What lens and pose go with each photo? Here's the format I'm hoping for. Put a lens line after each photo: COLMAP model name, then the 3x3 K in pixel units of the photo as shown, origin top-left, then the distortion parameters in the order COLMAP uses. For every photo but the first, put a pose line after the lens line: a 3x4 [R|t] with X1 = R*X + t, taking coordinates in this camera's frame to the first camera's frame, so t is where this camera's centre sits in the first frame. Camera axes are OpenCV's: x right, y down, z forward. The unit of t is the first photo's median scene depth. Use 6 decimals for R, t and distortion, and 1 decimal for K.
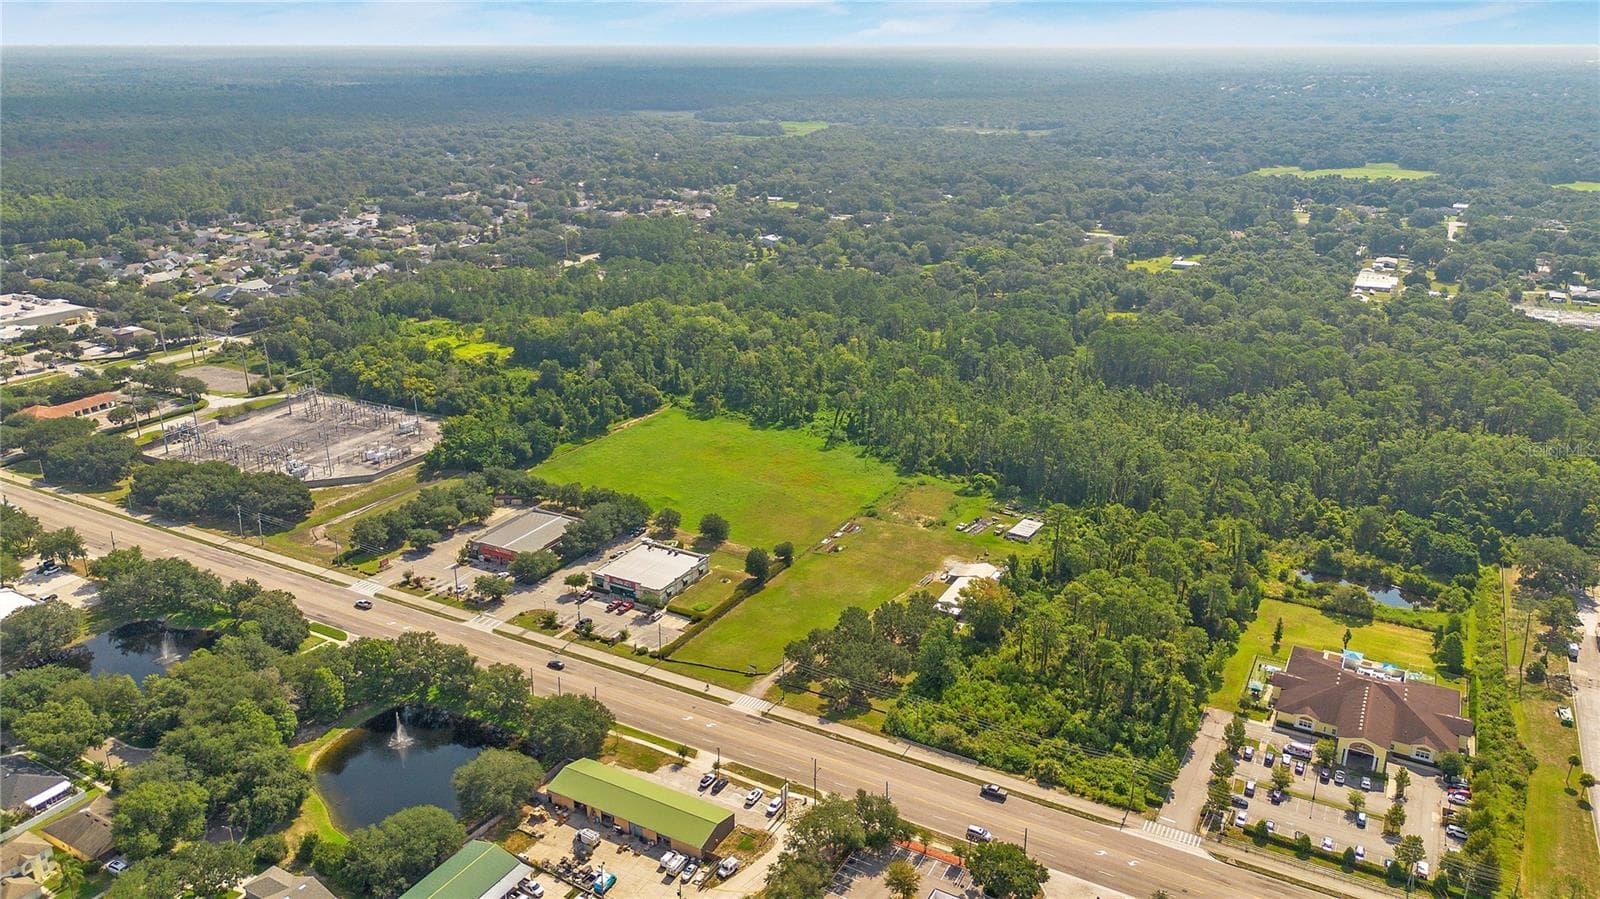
lens RADIAL K [[1122.2, 0, 799.7], [0, 1122.2, 452.1], [0, 0, 1]] dist [0.076474, -0.084392]
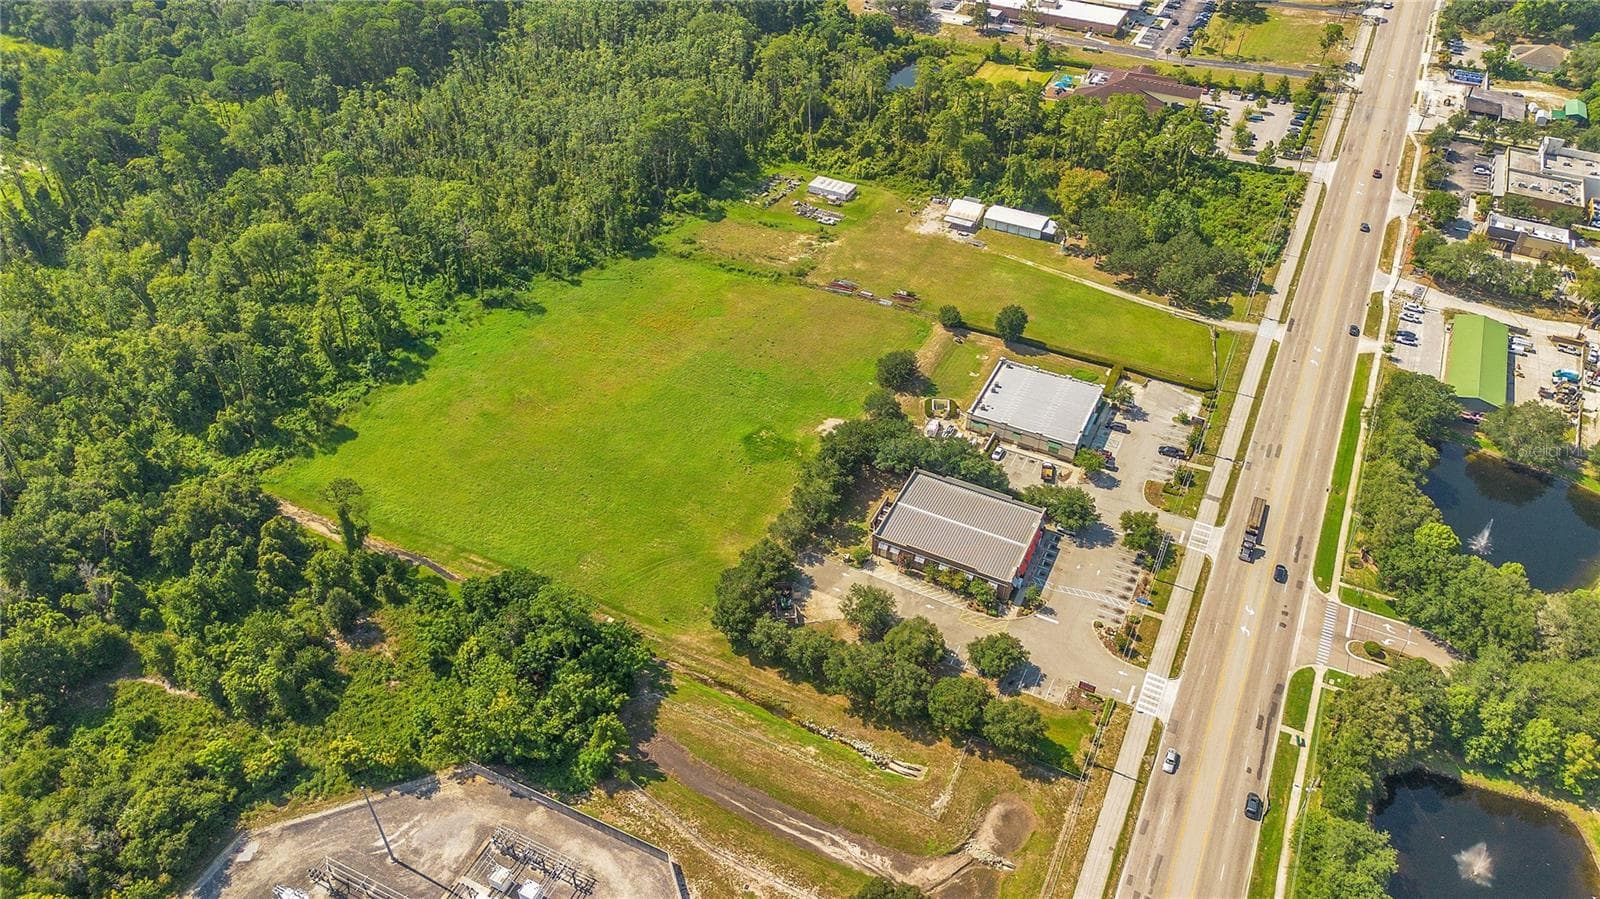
lens RADIAL K [[1130.0, 0, 800.0], [0, 1130.0, 449.5], [0, 0, 1]] dist [0.073963, -0.077028]
pose [[-0.044517, -0.650991, 0.757779, -0.695765], [0.335527, 0.704726, 0.625126, -0.398514], [-0.940978, 0.282085, 0.187052, 0.938393]]
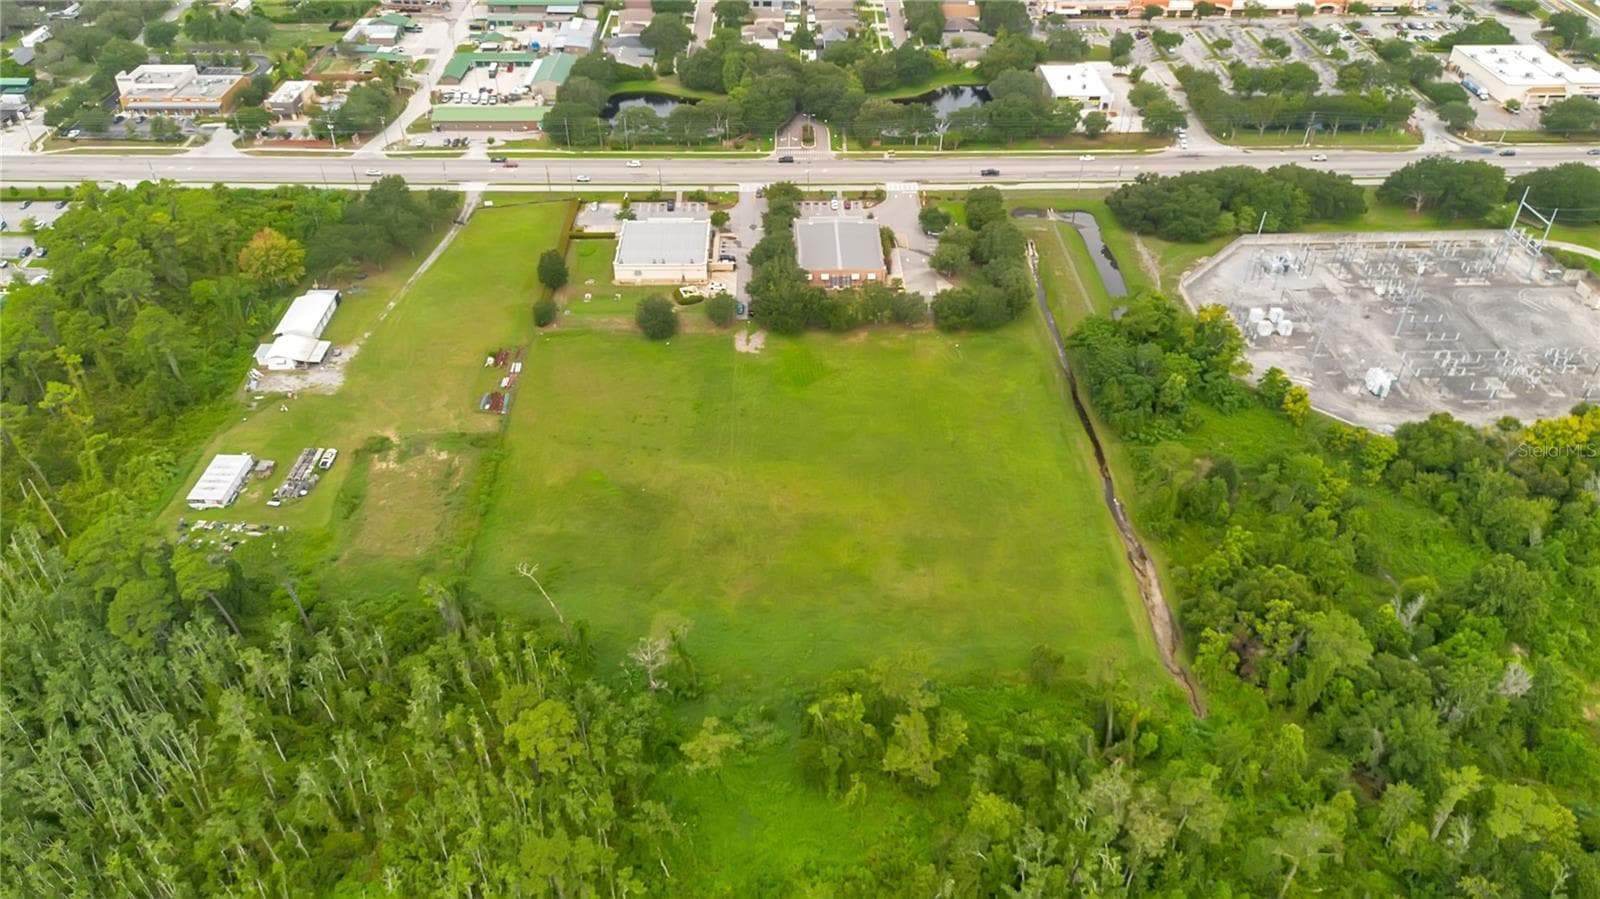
lens RADIAL K [[1139.8, 0, 801.2], [0, 1139.8, 448.2], [0, 0, 1]] dist [0.059635, -0.058525]
pose [[-0.866740, 0.301084, -0.397631, 0.176489], [-0.174894, 0.563147, 0.807637, -0.532174], [0.467092, 0.769554, -0.435444, 1.463347]]
